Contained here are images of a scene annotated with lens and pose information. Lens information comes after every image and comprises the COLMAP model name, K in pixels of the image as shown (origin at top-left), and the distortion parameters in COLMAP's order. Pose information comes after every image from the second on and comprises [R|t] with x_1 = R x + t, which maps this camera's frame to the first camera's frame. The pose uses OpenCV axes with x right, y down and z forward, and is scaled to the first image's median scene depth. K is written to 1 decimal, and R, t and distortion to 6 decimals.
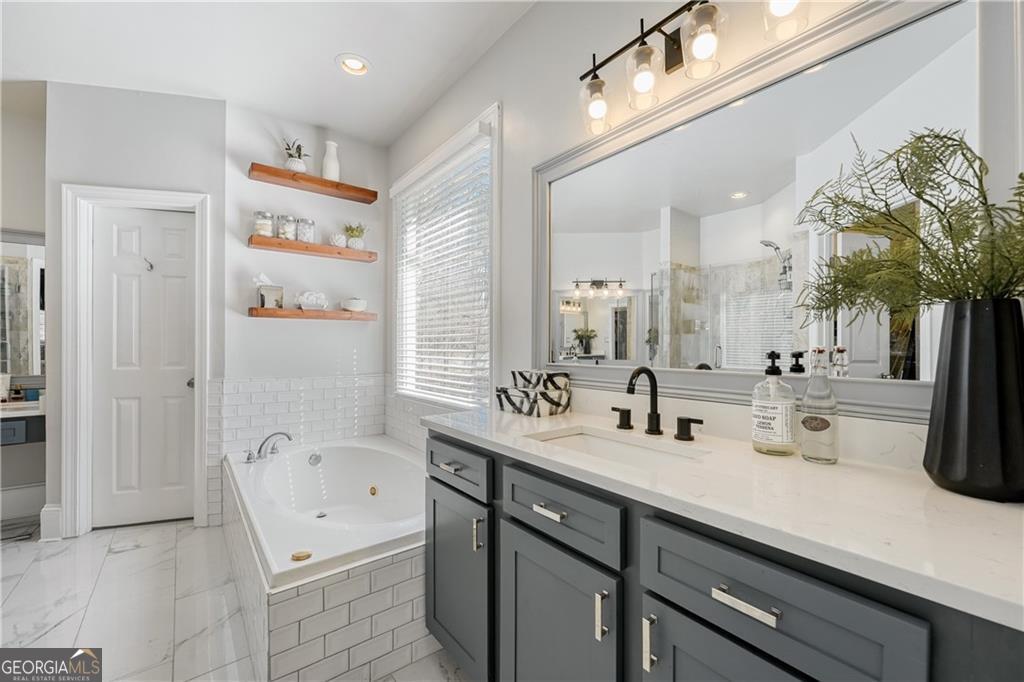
lens RADIAL K [[411.6, 0, 512.2], [0, 411.6, 342.0], [0, 0, 1]] dist [-0.004031, 0.000012]
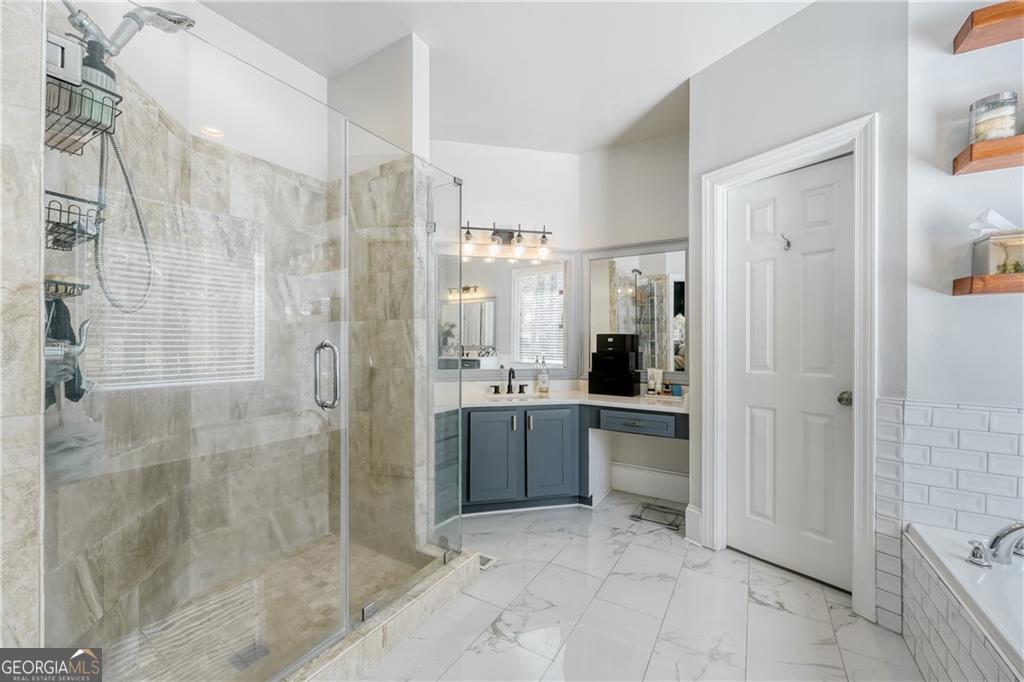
lens RADIAL K [[411.6, 0, 512.2], [0, 411.6, 342.0], [0, 0, 1]] dist [-0.004031, 0.000012]
pose [[0.350408, -0.000853, -0.936597, -0.332234], [0.001214, 0.999999, -0.000457, 0.002644], [0.936597, -0.000977, 0.350408, 0.231314]]
